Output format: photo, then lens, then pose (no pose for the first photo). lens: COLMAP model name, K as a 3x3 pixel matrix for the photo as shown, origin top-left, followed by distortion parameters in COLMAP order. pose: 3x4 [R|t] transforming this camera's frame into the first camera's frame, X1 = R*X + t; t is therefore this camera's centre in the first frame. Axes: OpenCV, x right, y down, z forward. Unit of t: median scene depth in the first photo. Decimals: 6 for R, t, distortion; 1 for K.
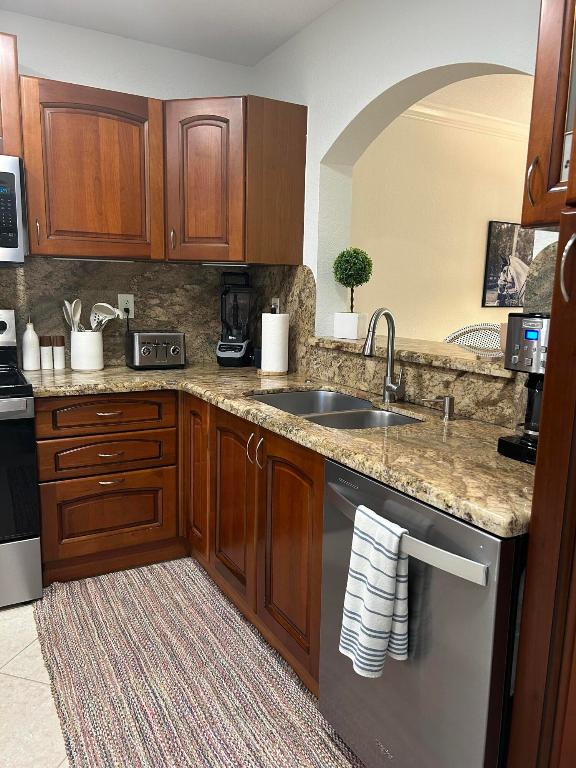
lens RADIAL K [[584.6, 0, 289.1], [0, 584.6, 389.8], [0, 0, 1]] dist [0.054365, -0.060703]
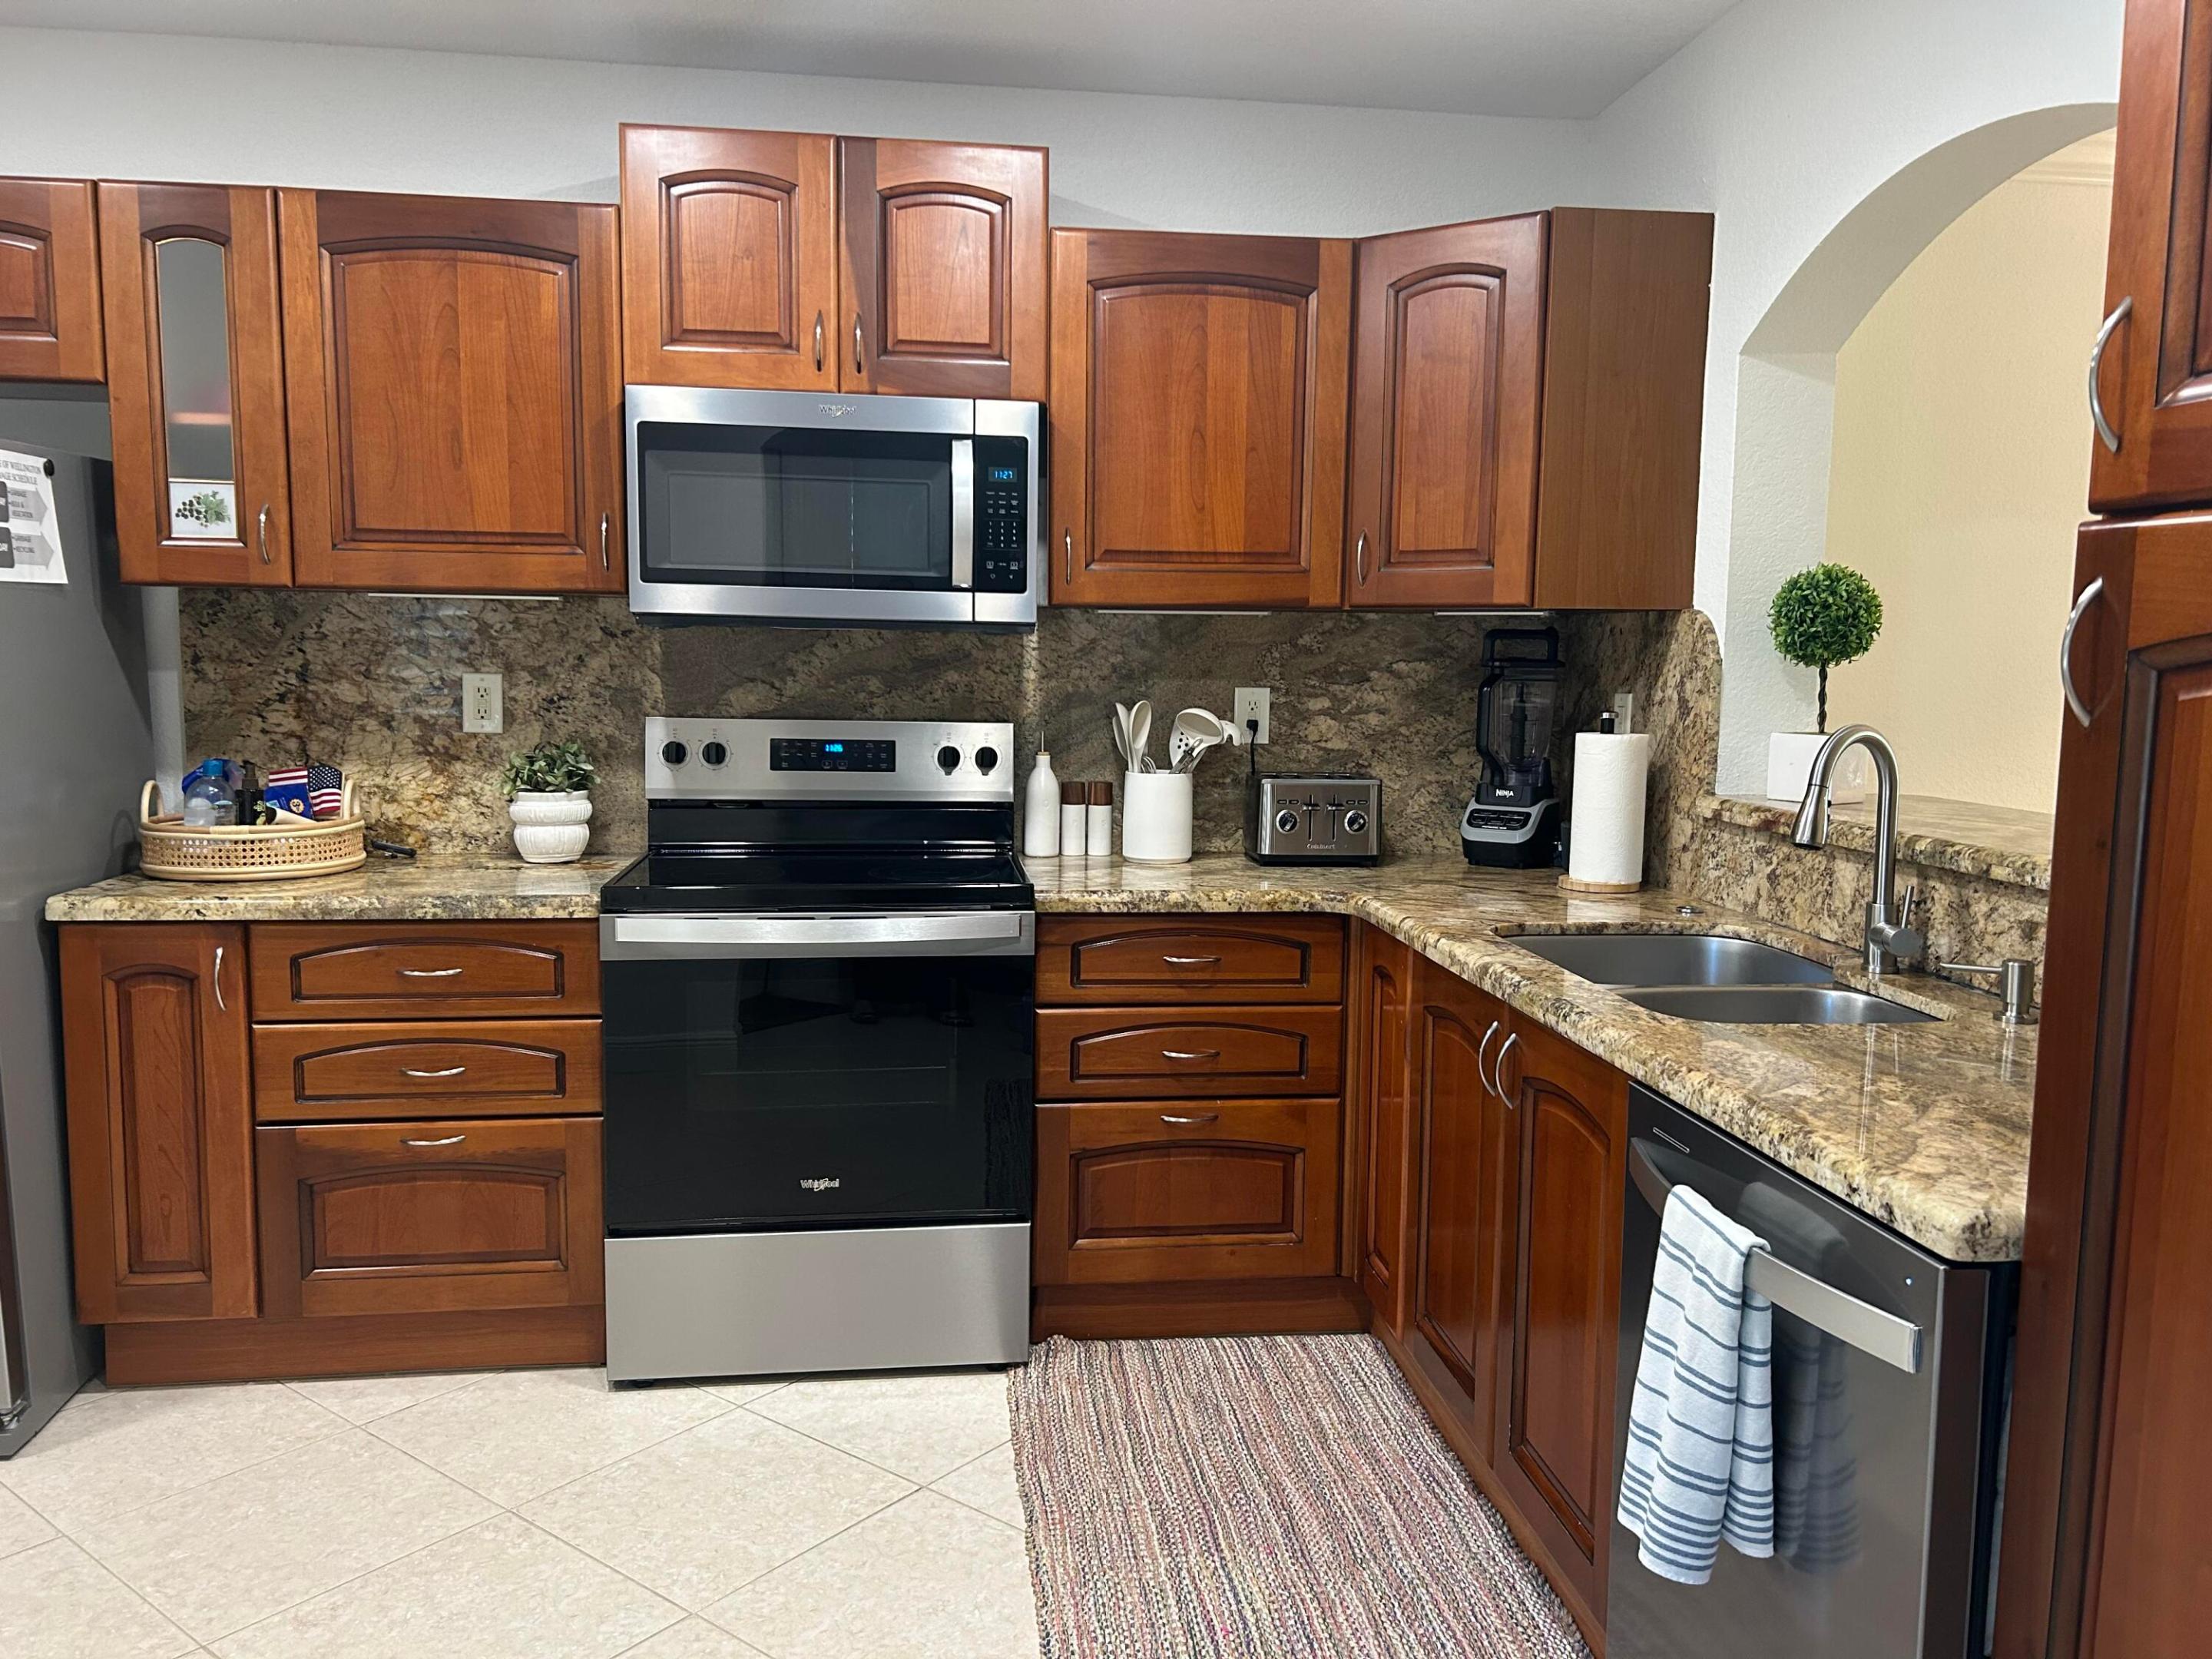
lens RADIAL K [[1680.6, 0, 1106.0], [0, 1680.6, 829.5], [0, 0, 1]] dist [0.199322, -0.425755]
pose [[0.922909, 0.031559, -0.383724, 0.117286], [-0.057144, 0.996824, -0.055458, 0.017218], [0.380755, 0.073110, 0.921781, -0.194611]]
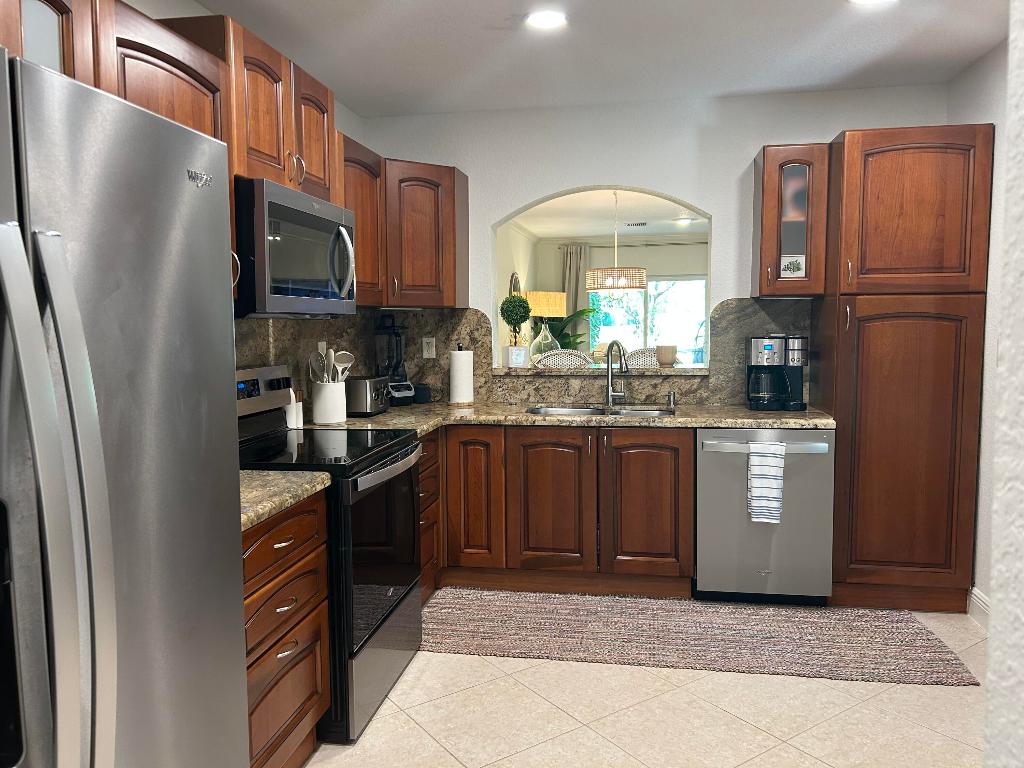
lens RADIAL K [[779.4, 0, 513.4], [0, 779.4, 384.3], [0, 0, 1]] dist [0.054365, -0.060703]
pose [[0.624950, -0.094311, 0.774947, -1.274661], [0.153839, 0.988089, -0.003812, -0.051821], [-0.765357, 0.121600, 0.632015, -0.018060]]
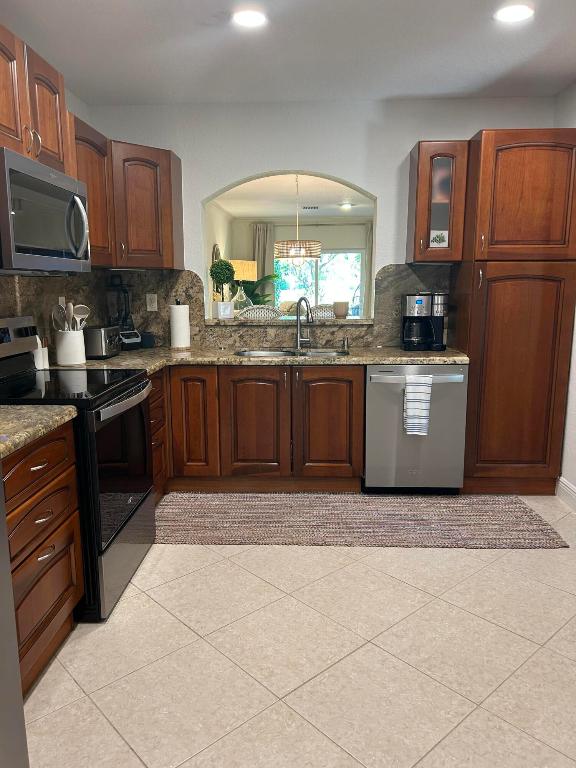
lens RADIAL K [[584.6, 0, 289.1], [0, 584.6, 389.8], [0, 0, 1]] dist [0.054365, -0.060703]
pose [[0.517753, -0.178200, 0.836766, -1.233185], [0.159058, 0.981064, 0.110513, -0.051418], [-0.840614, 0.075876, 0.536293, 0.053273]]
